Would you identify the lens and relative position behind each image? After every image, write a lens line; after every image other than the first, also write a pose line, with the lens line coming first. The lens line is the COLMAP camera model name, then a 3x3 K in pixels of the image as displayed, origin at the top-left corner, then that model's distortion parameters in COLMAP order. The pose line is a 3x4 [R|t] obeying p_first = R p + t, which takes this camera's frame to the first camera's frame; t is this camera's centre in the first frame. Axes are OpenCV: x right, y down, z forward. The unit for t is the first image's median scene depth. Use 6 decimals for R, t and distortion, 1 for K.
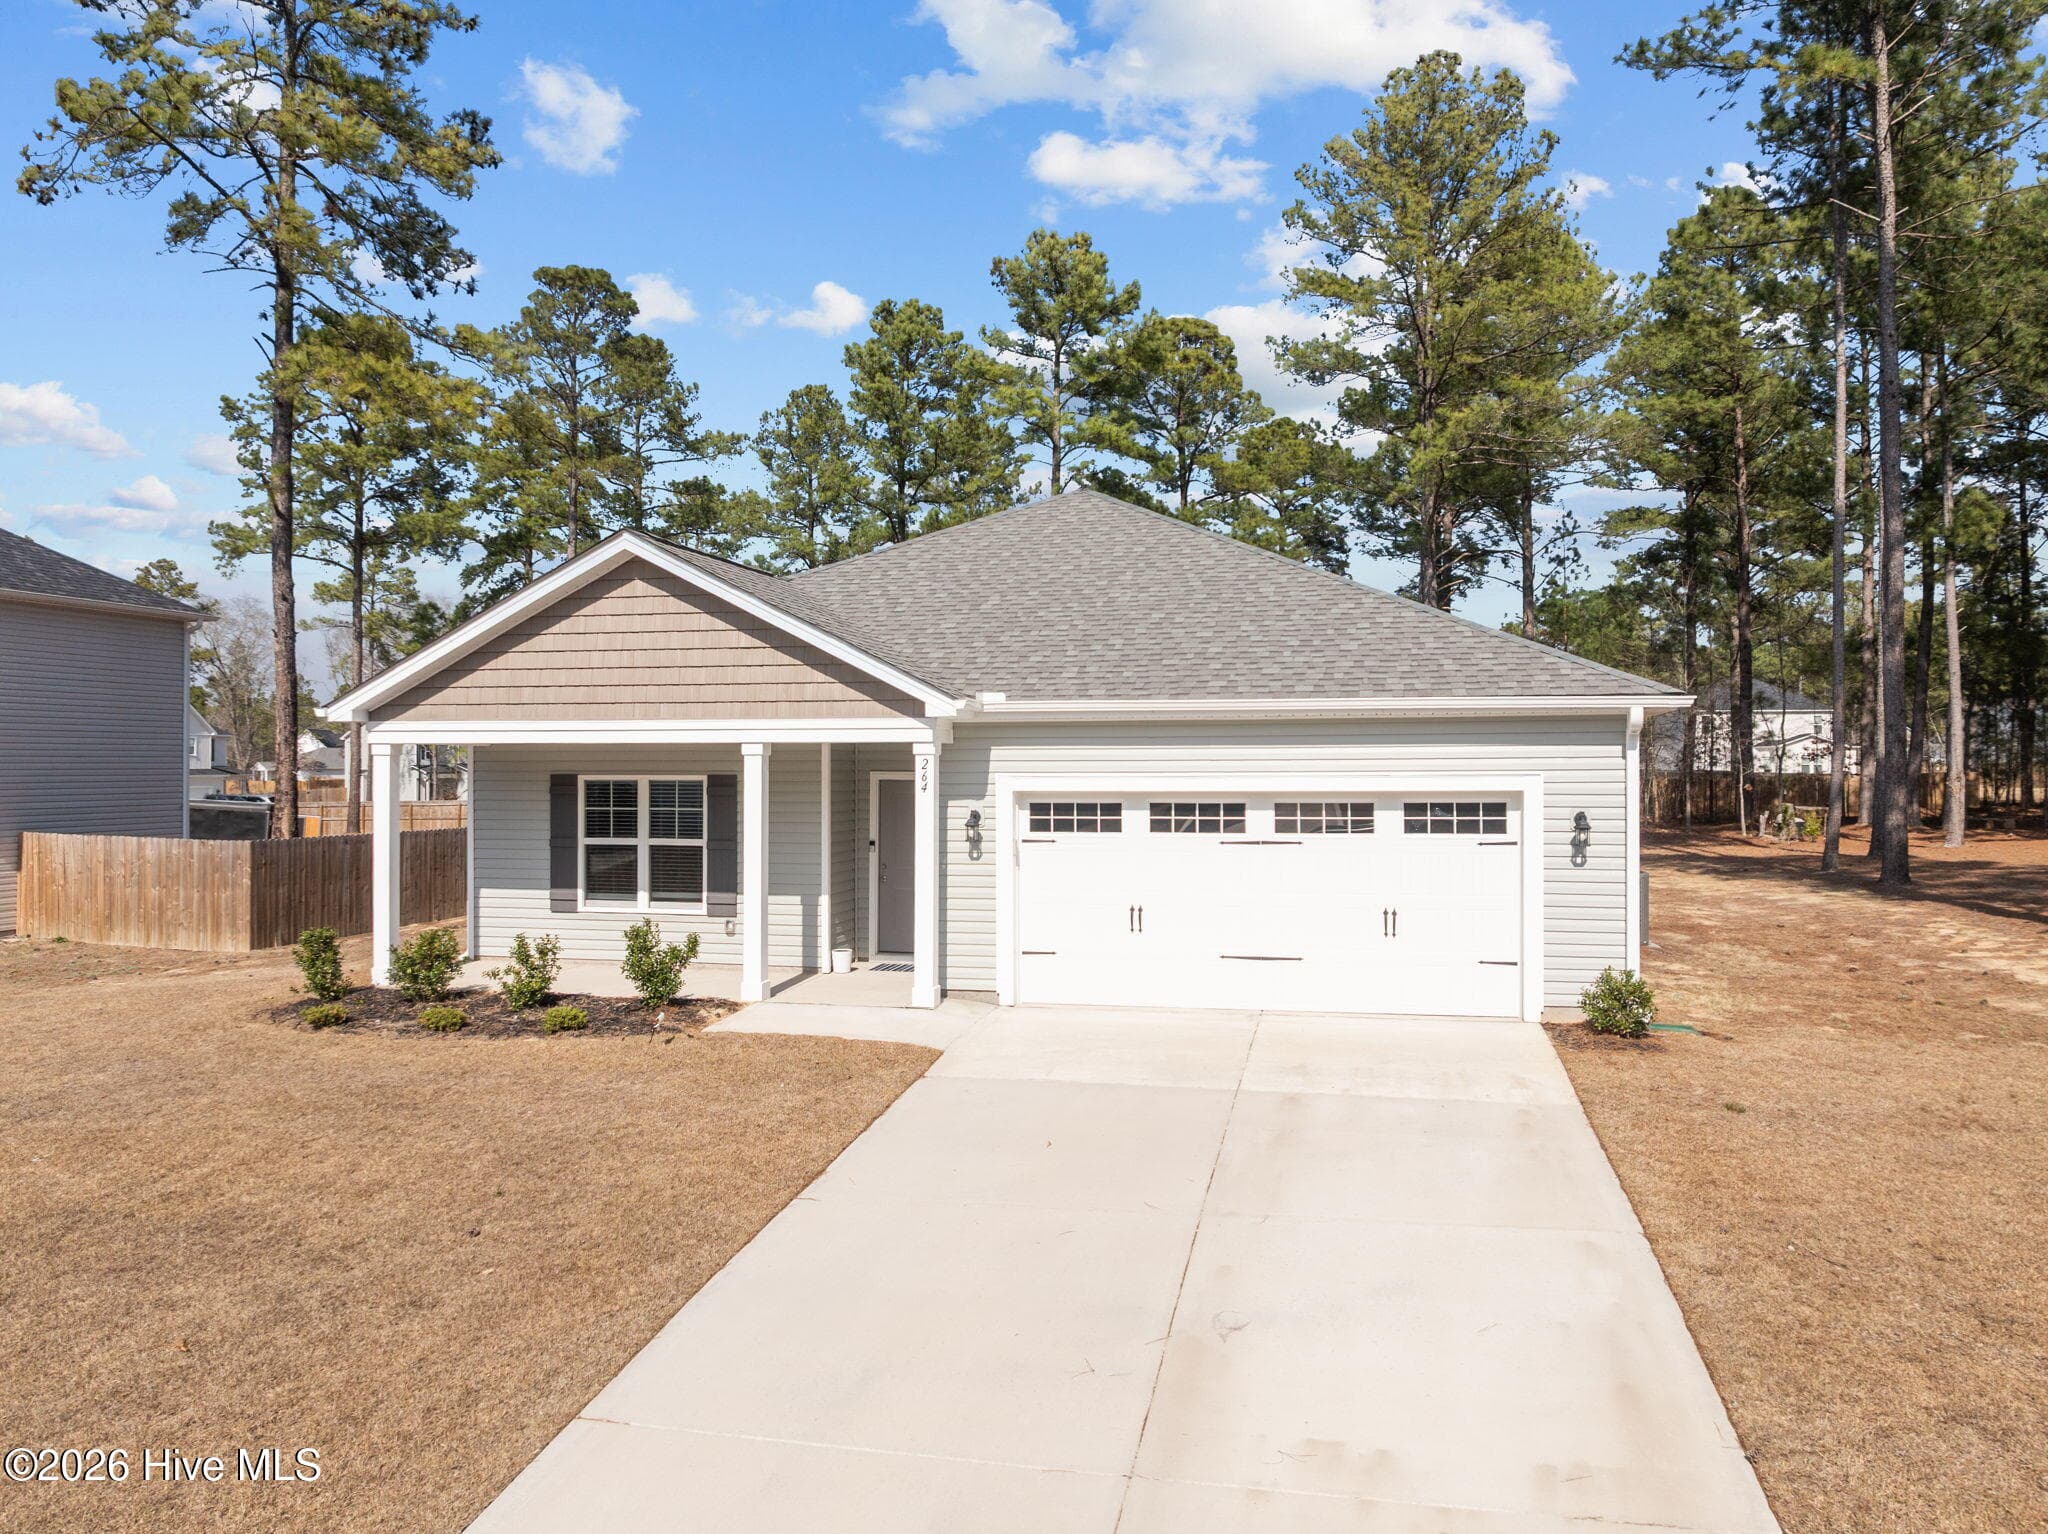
lens RADIAL K [[1476.3, 0, 1031.7], [0, 1476.3, 747.9], [0, 0, 1]] dist [-0.039003, -0.000334]
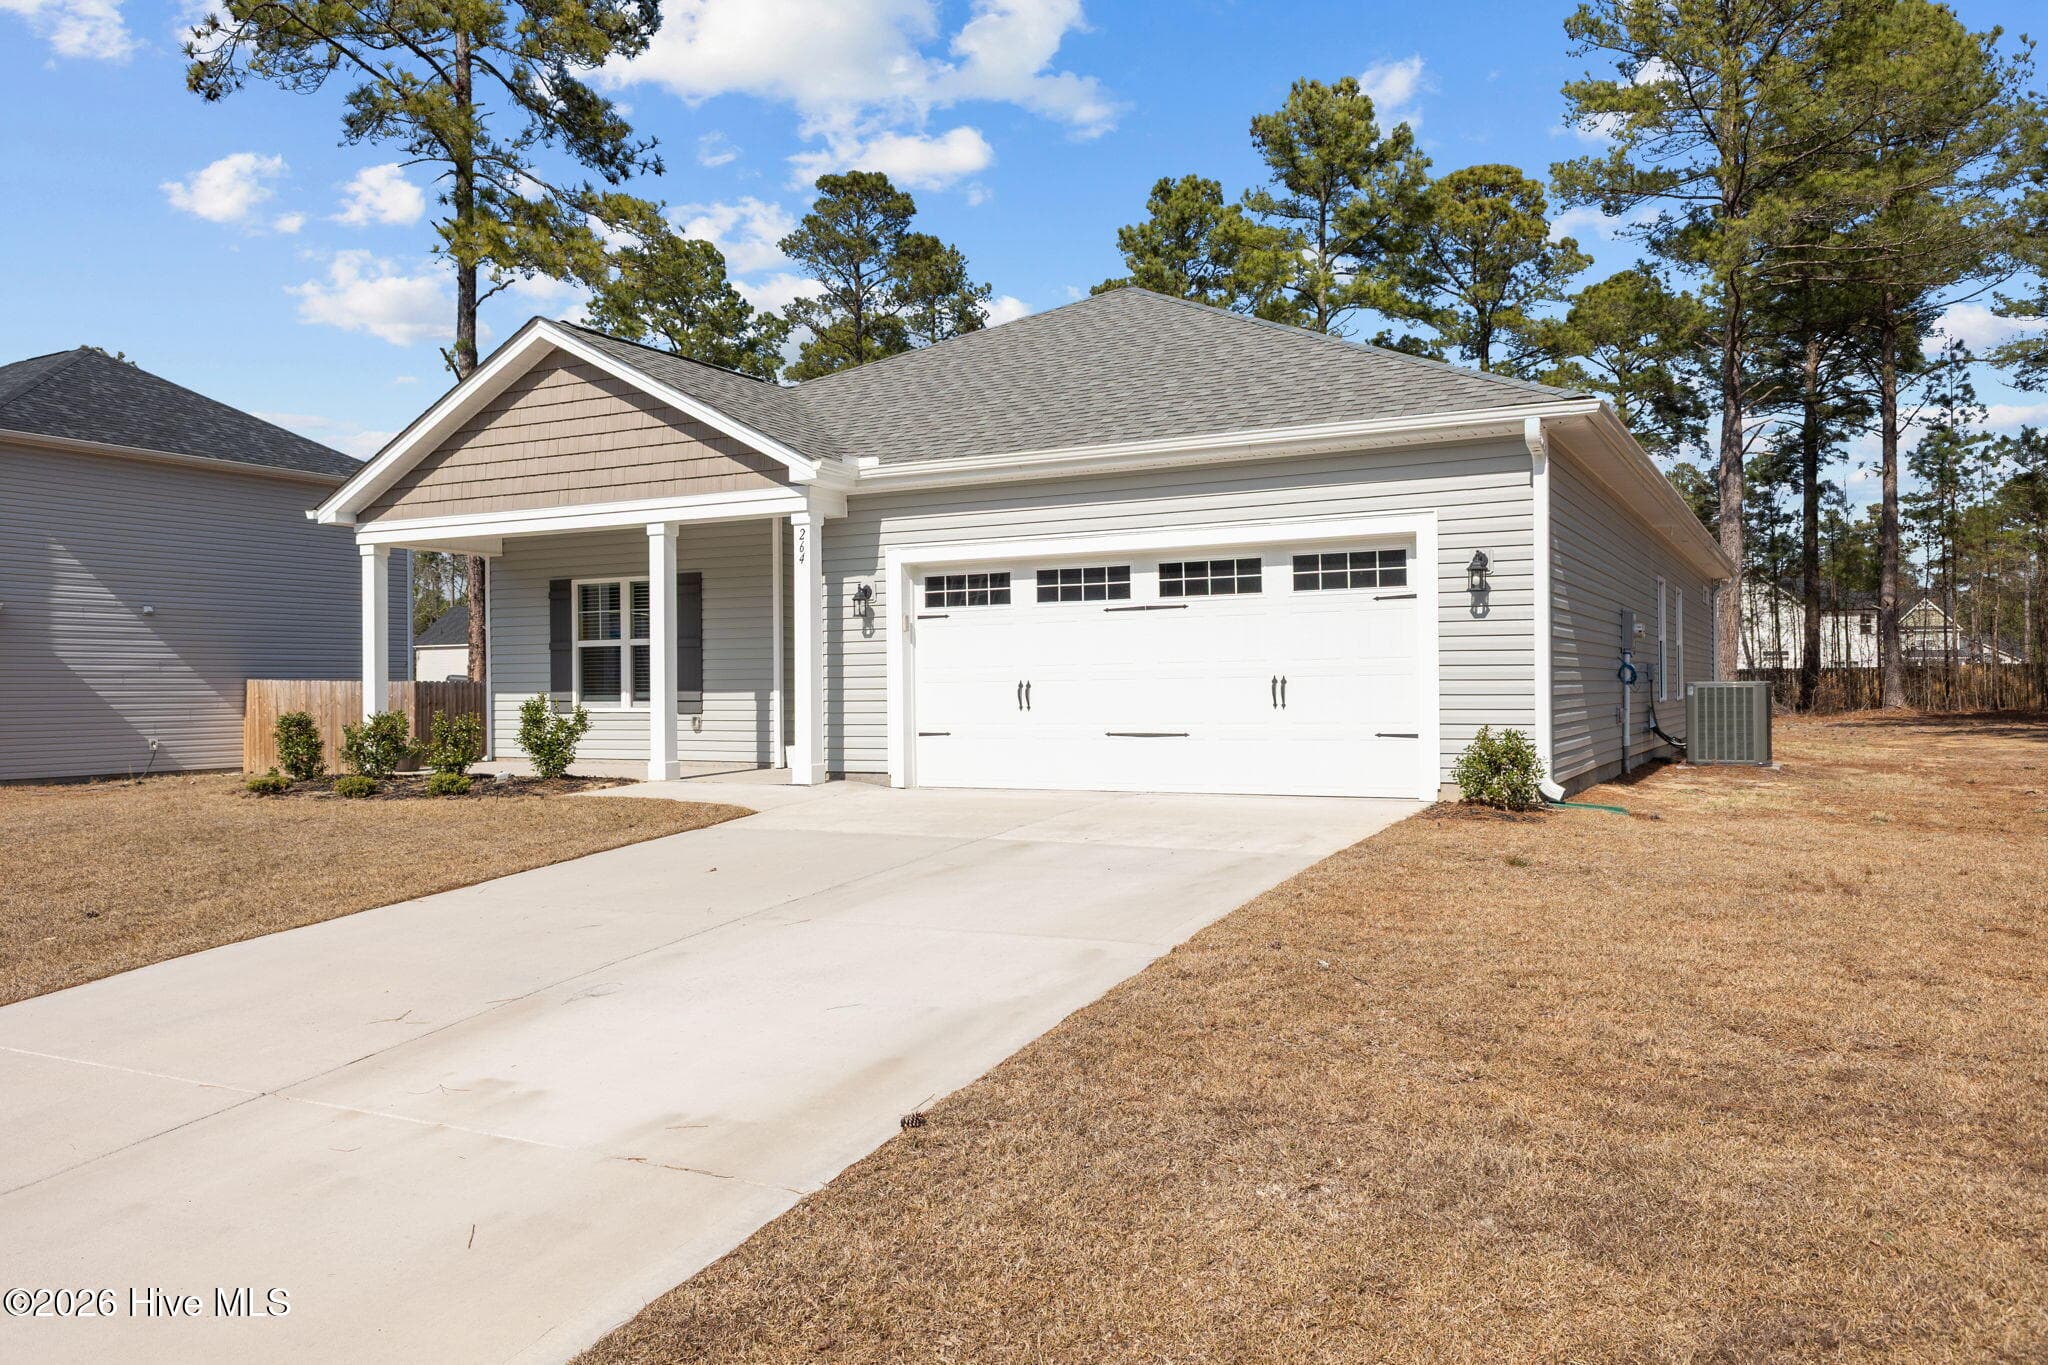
lens RADIAL K [[1472.5, 0, 1024.0], [0, 1472.5, 682.5], [0, 0, 1]] dist [0.030008, -0.004149]
pose [[0.963513, -0.008477, -0.267528, 0.303339], [0.010826, 0.999915, 0.007305, 0.095491], [0.267444, -0.009935, 0.963522, 0.095261]]
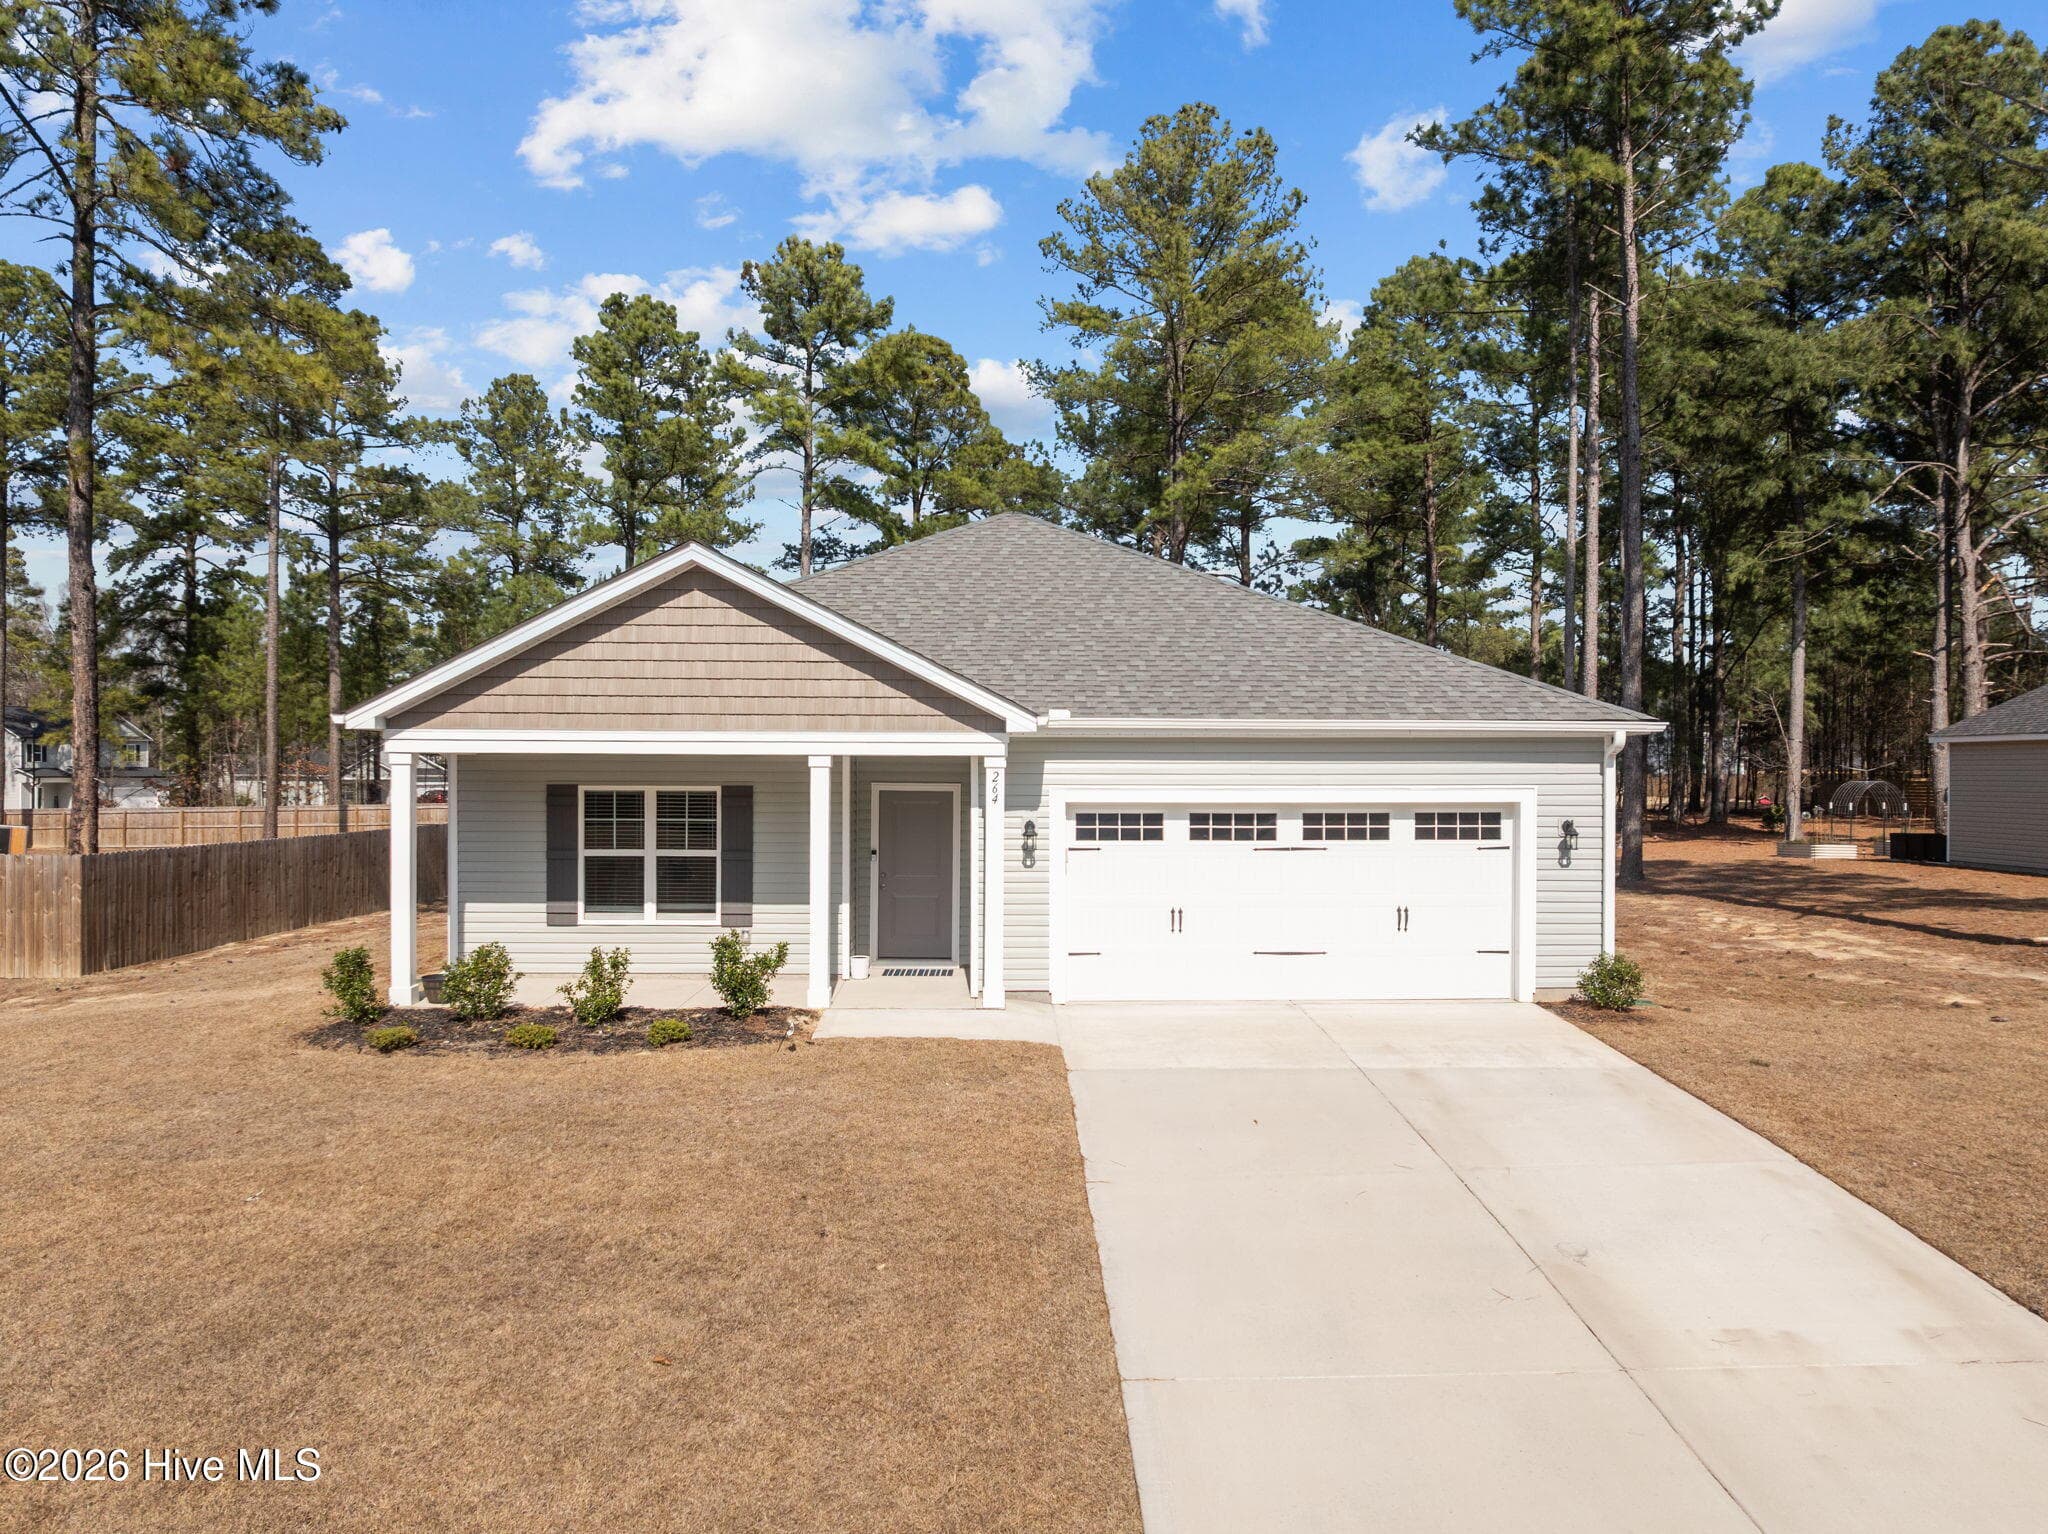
lens RADIAL K [[1463.4, 0, 1027.6], [0, 1463.4, 781.1], [0, 0, 1]] dist [-0.040712, 0.001624]
pose [[0.970131, 0.003305, 0.242558, -0.281007], [-0.007767, 0.999818, 0.017443, -0.004044], [-0.242456, -0.018806, 0.969980, -0.014153]]
